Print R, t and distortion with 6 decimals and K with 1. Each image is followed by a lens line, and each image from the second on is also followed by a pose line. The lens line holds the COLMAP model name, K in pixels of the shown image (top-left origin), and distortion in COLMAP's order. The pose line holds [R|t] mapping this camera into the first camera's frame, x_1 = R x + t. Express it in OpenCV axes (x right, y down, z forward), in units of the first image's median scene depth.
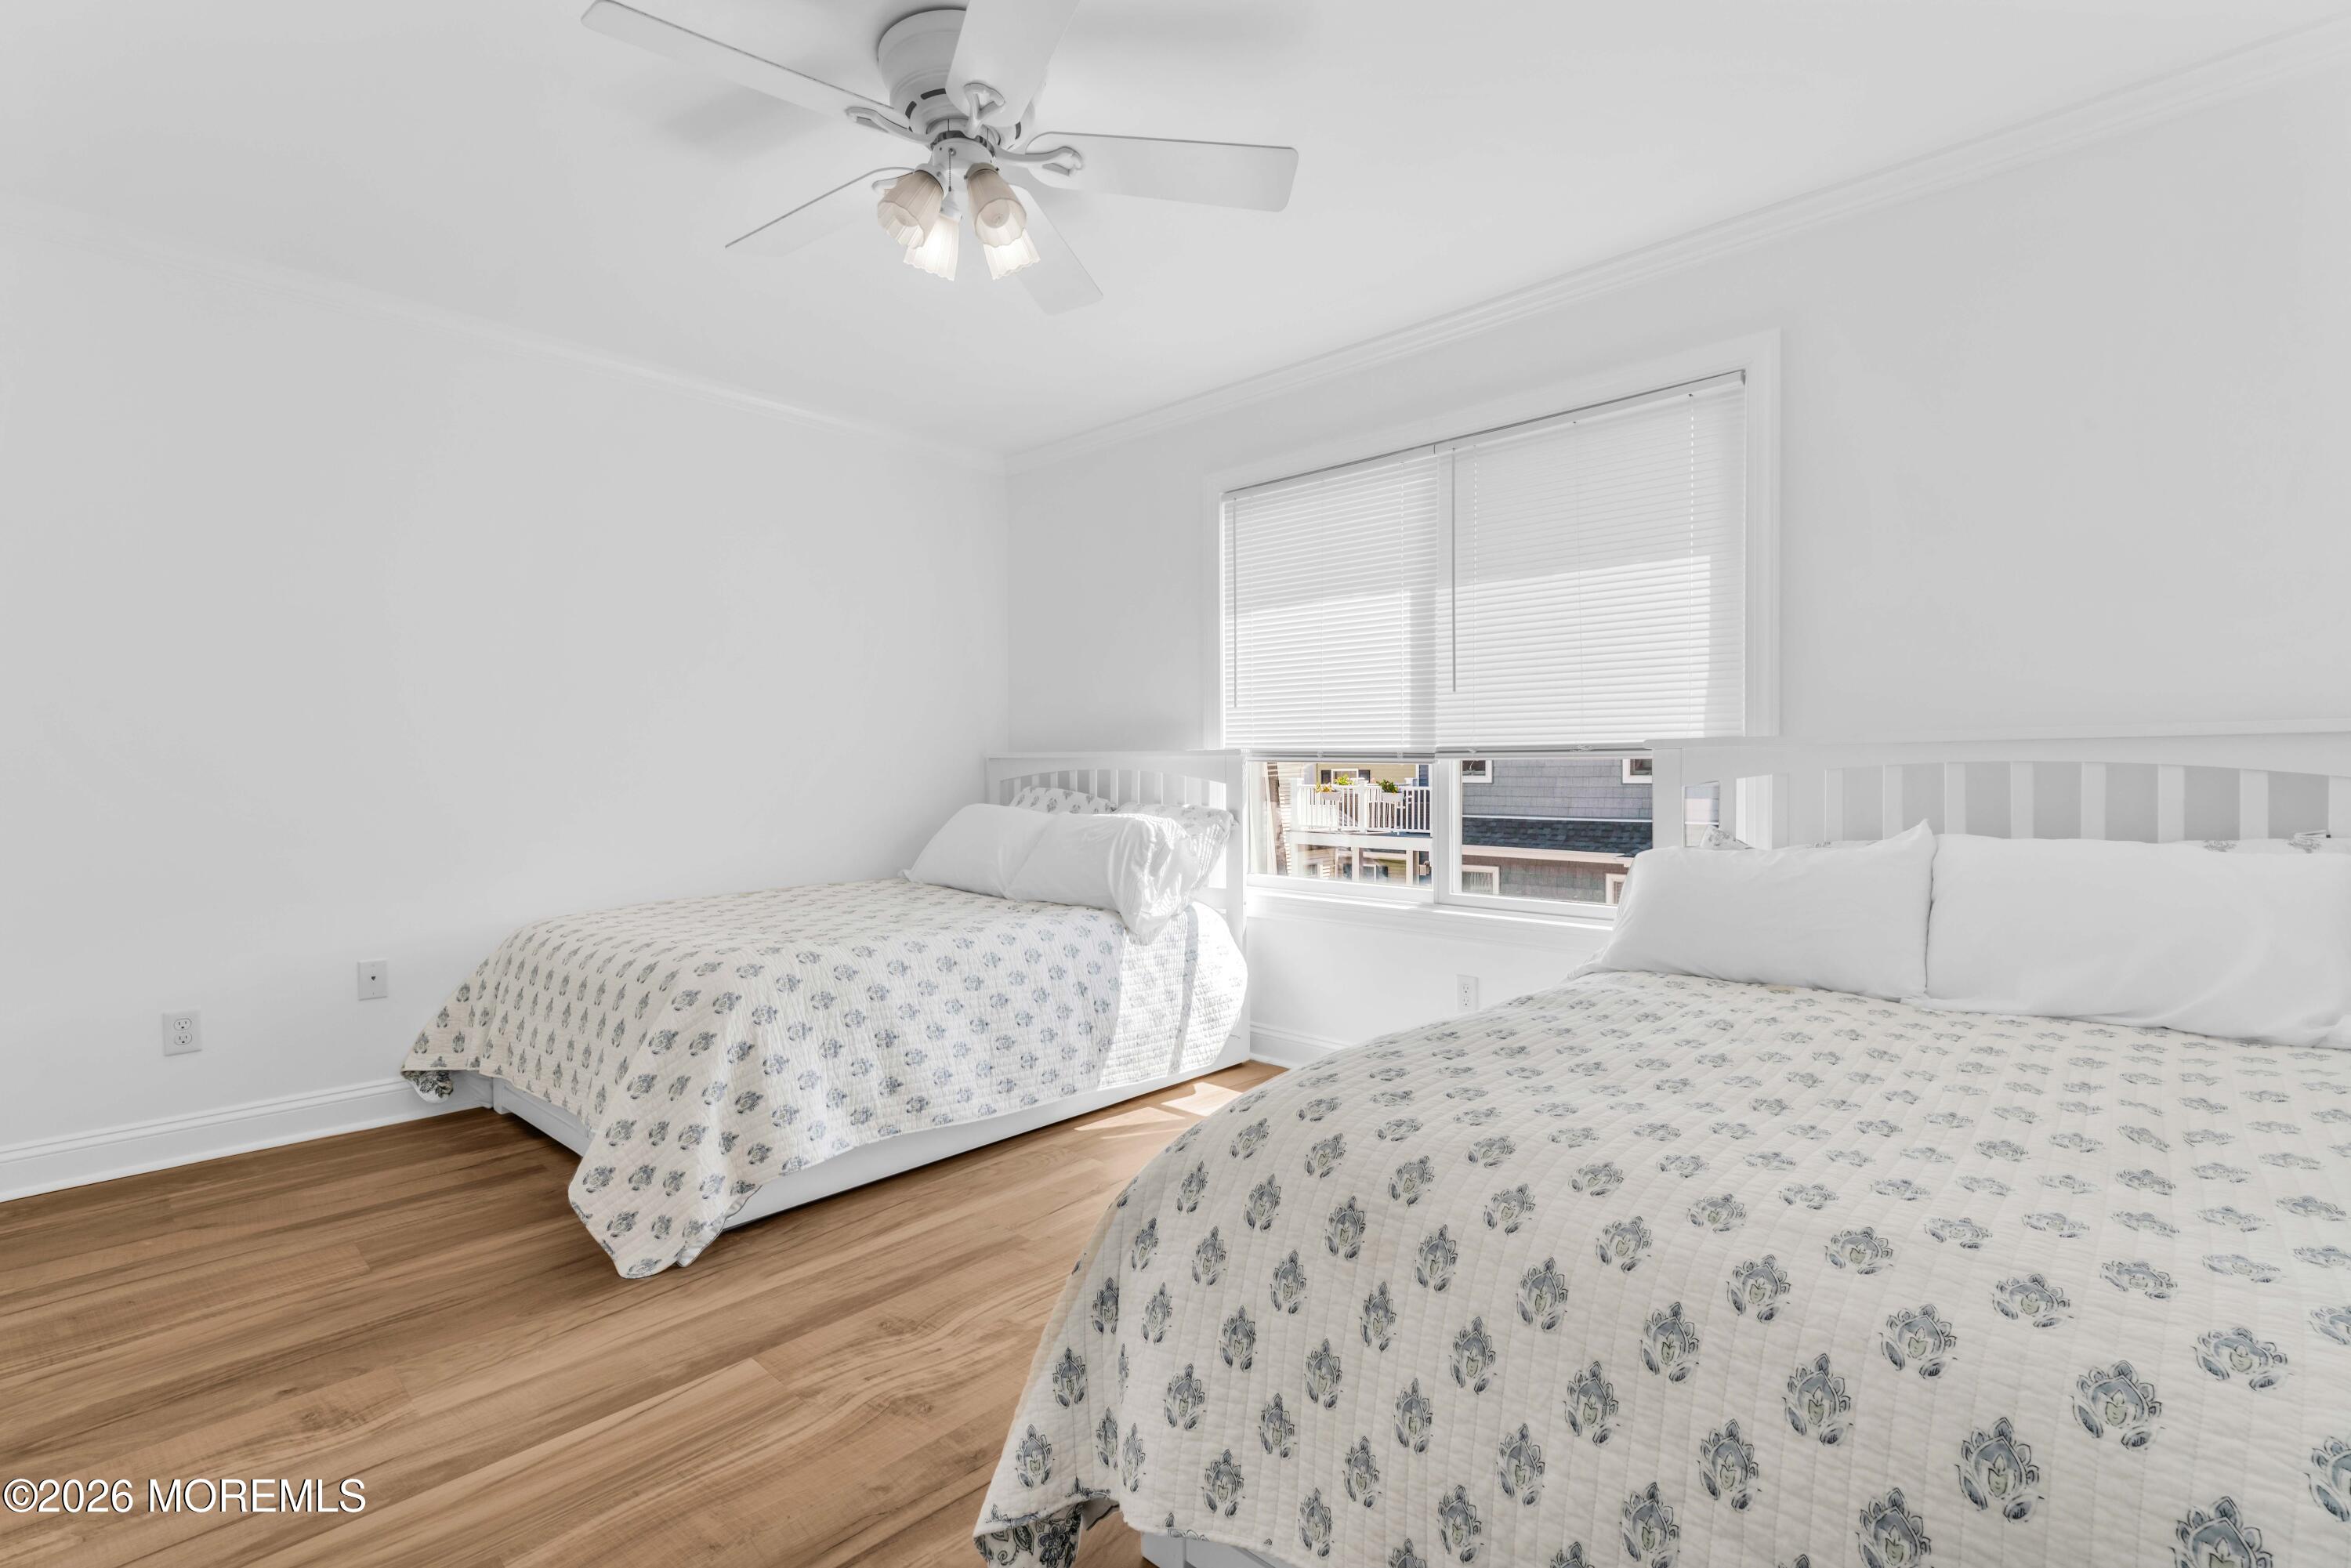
lens RADIAL K [[1049.5, 0, 1187.1], [0, 1049.5, 808.8], [0, 0, 1]] dist [-0.001290, -0.000232]
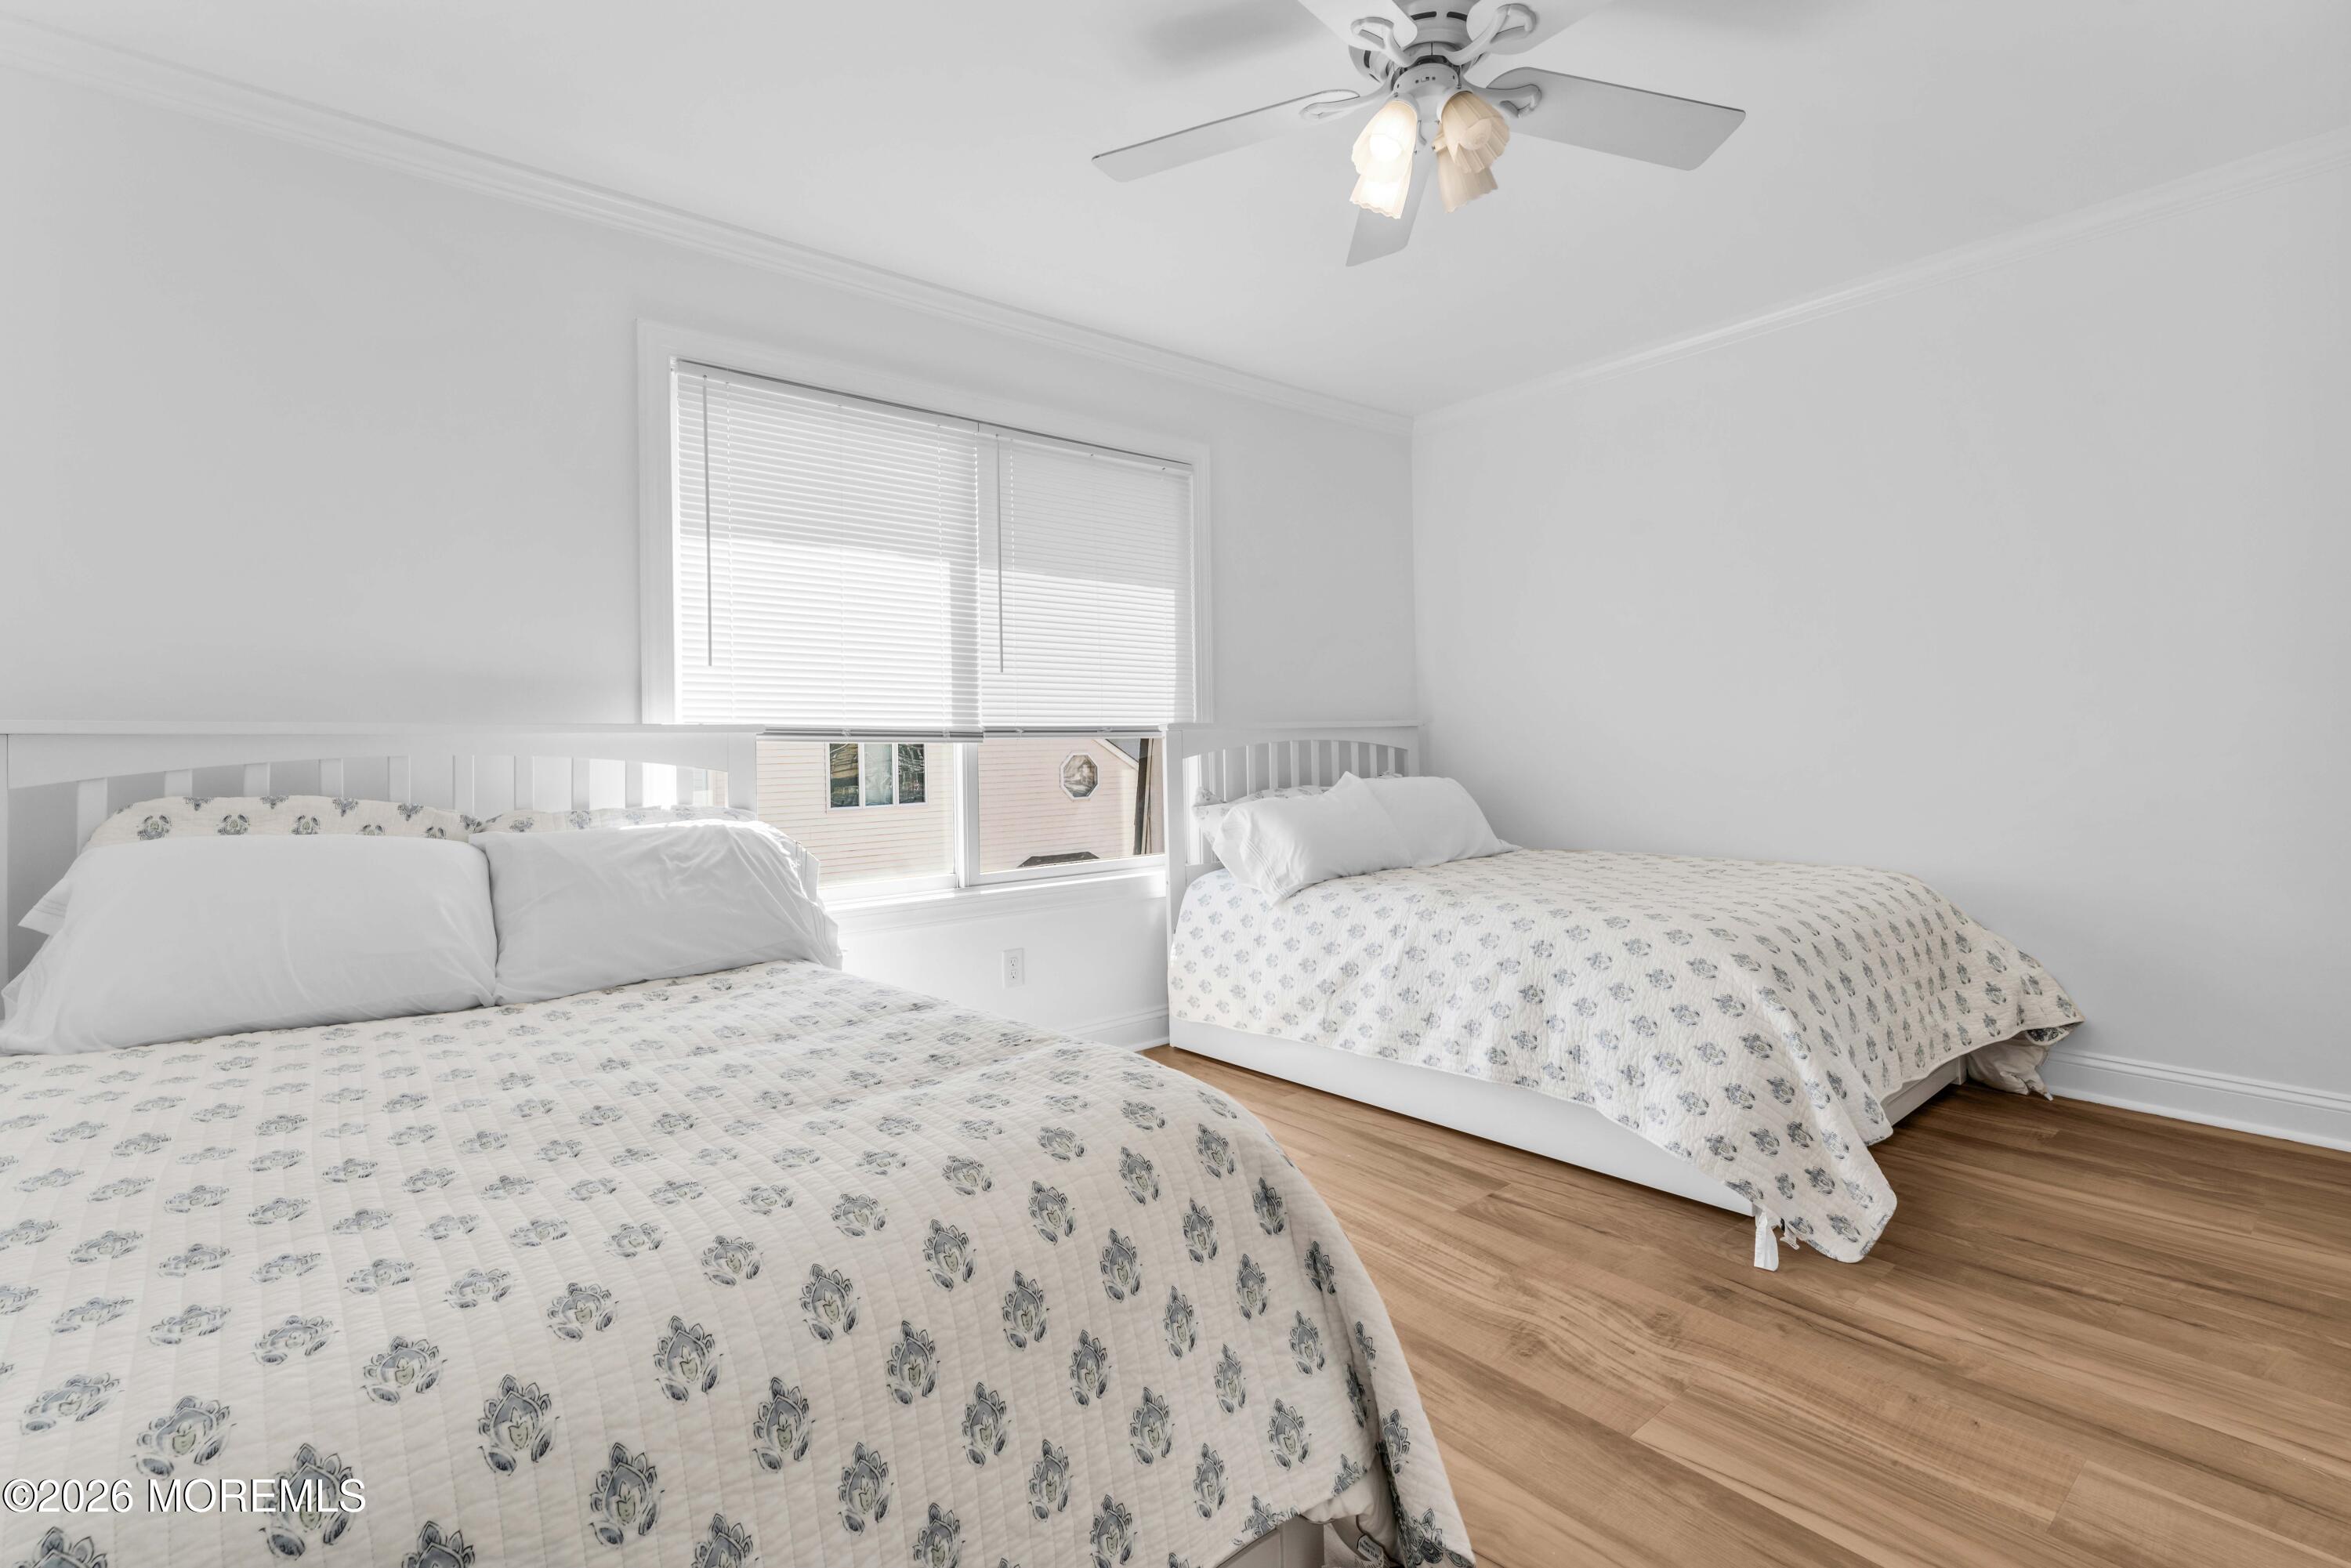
lens RADIAL K [[1054.2, 0, 1172.3], [0, 1054.2, 768.5], [0, 0, 1]] dist [-0.002040, -0.000134]
pose [[0.140585, -0.018549, 0.989895, -0.733389], [0.054756, 0.998440, 0.010932, -0.020199], [-0.988553, 0.052666, 0.141382, 0.692673]]
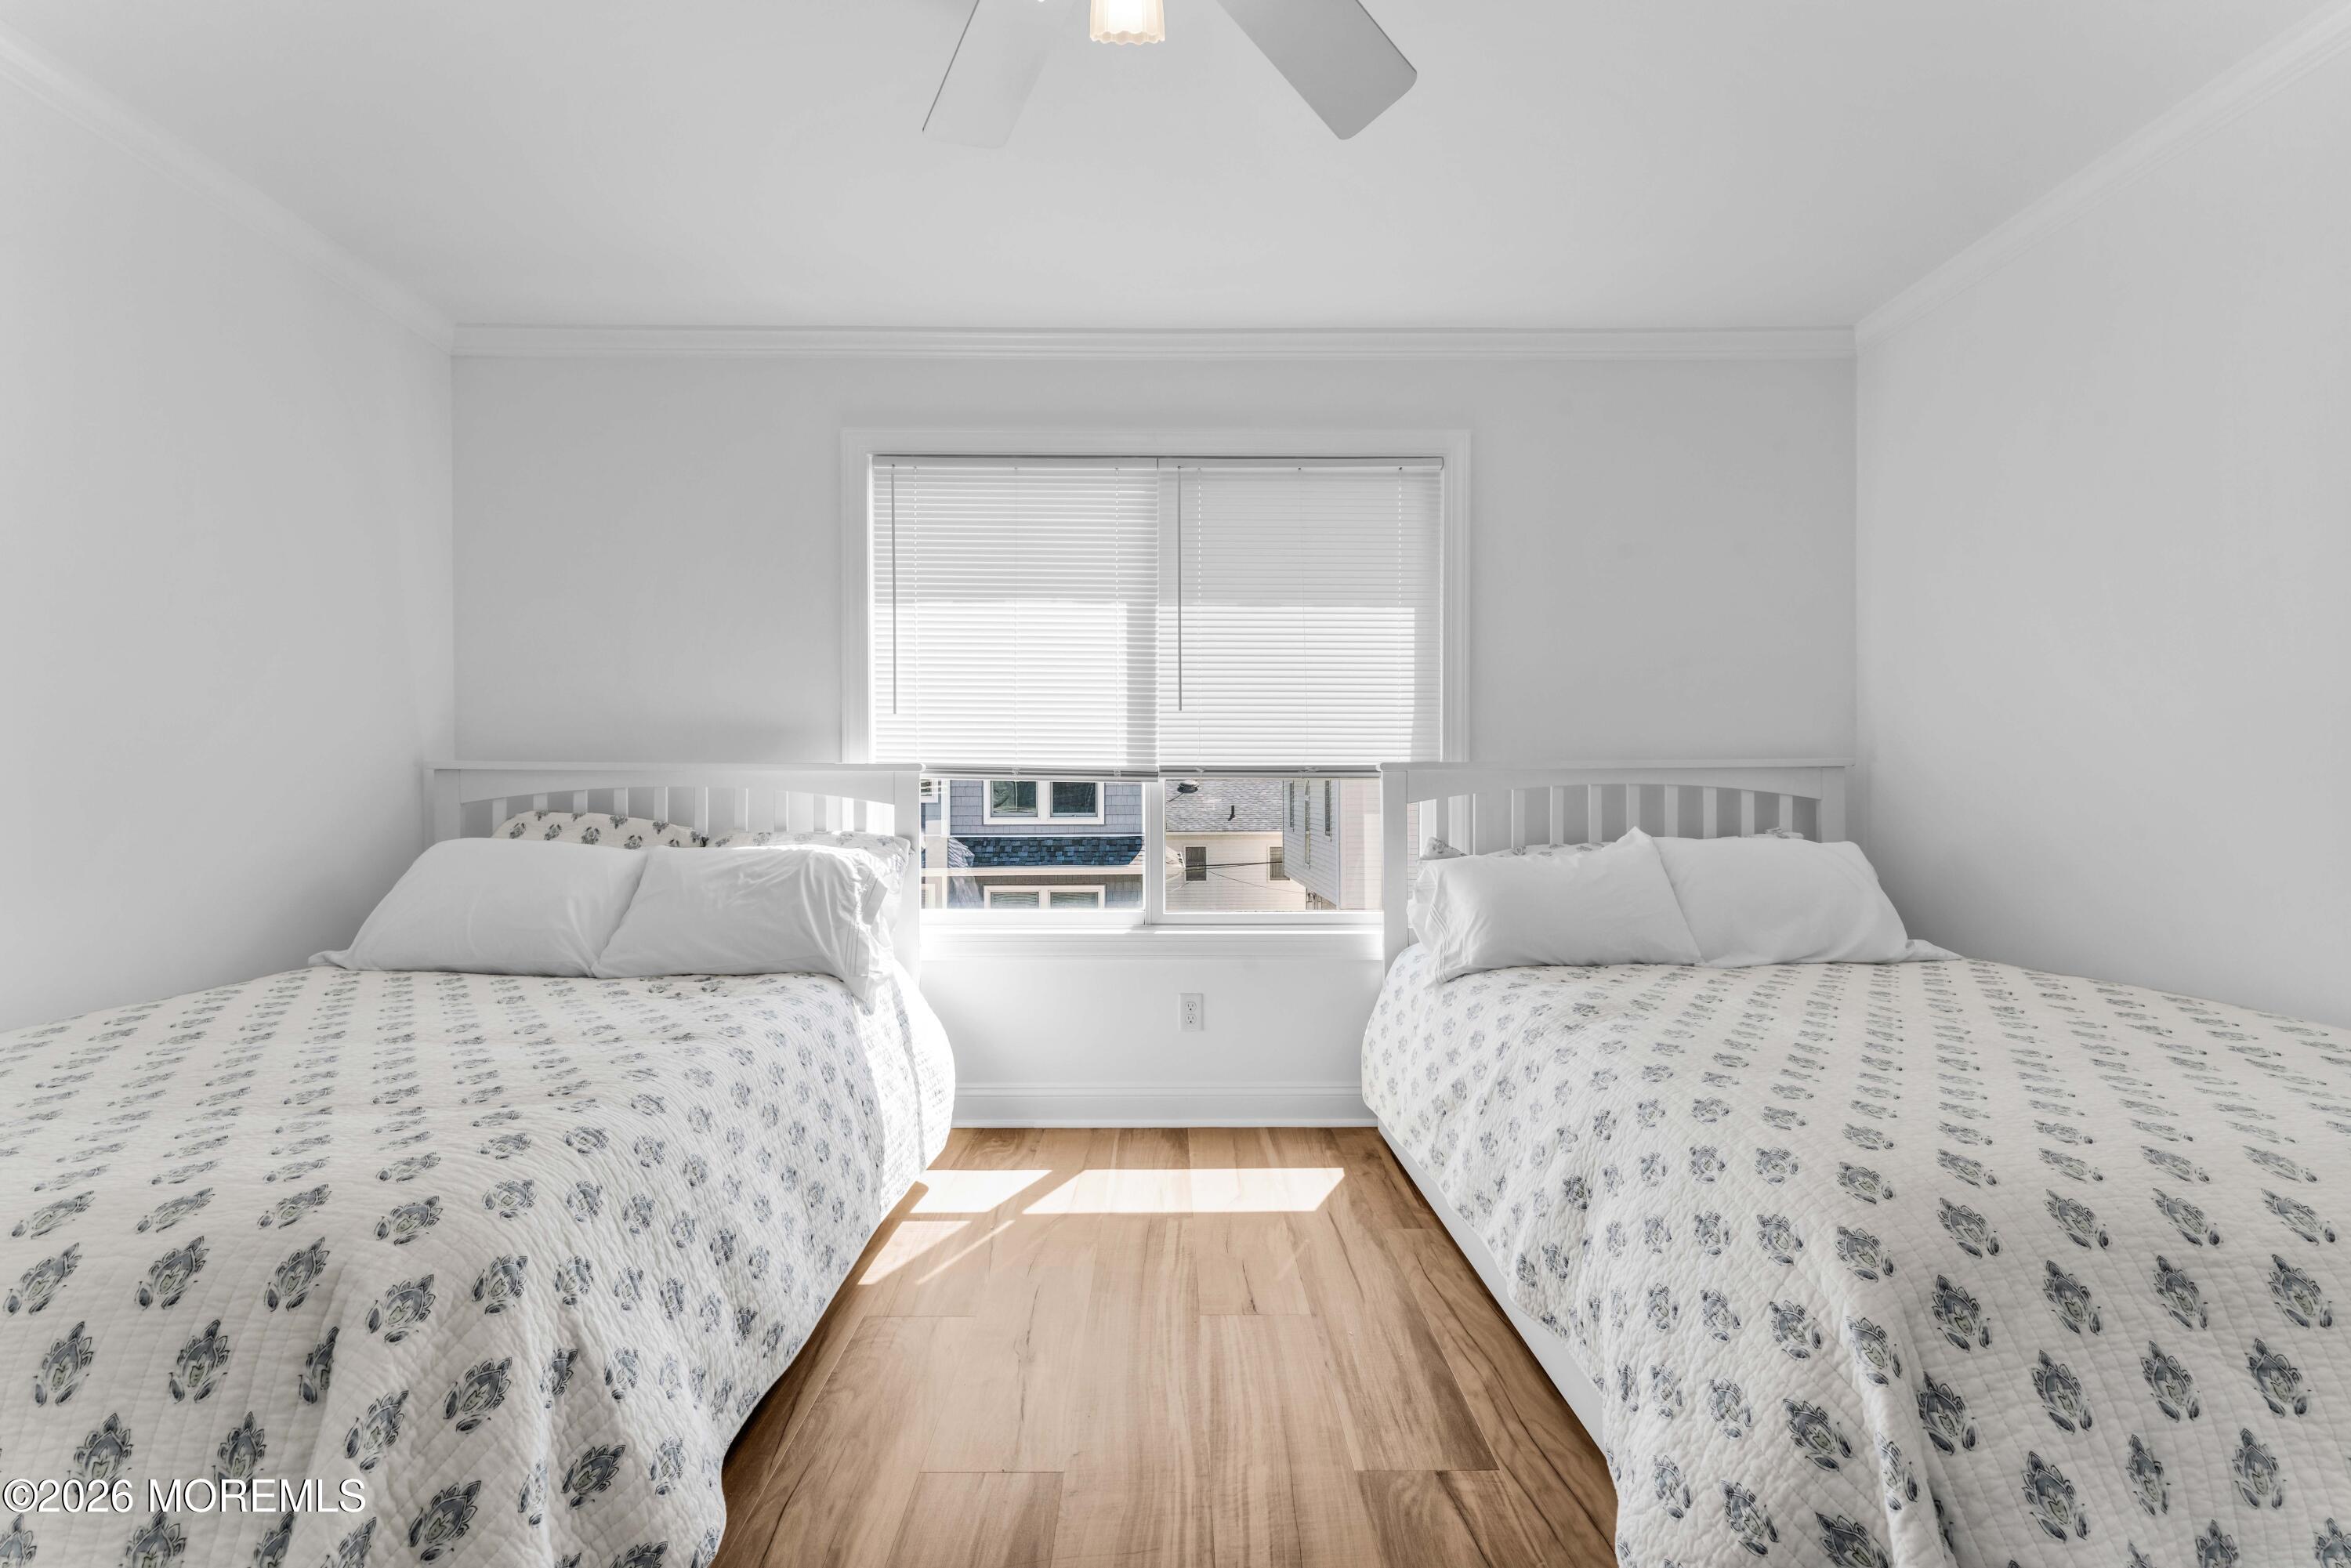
lens RADIAL K [[938.6, 0, 1177.5], [0, 938.6, 817.9], [0, 0, 1]] dist [0.000535, -0.000113]
pose [[0.729761, -0.016839, 0.683495, -0.357218], [0.023207, 0.999731, -0.000148, -0.009220], [-0.683308, 0.015970, 0.729955, 0.349978]]
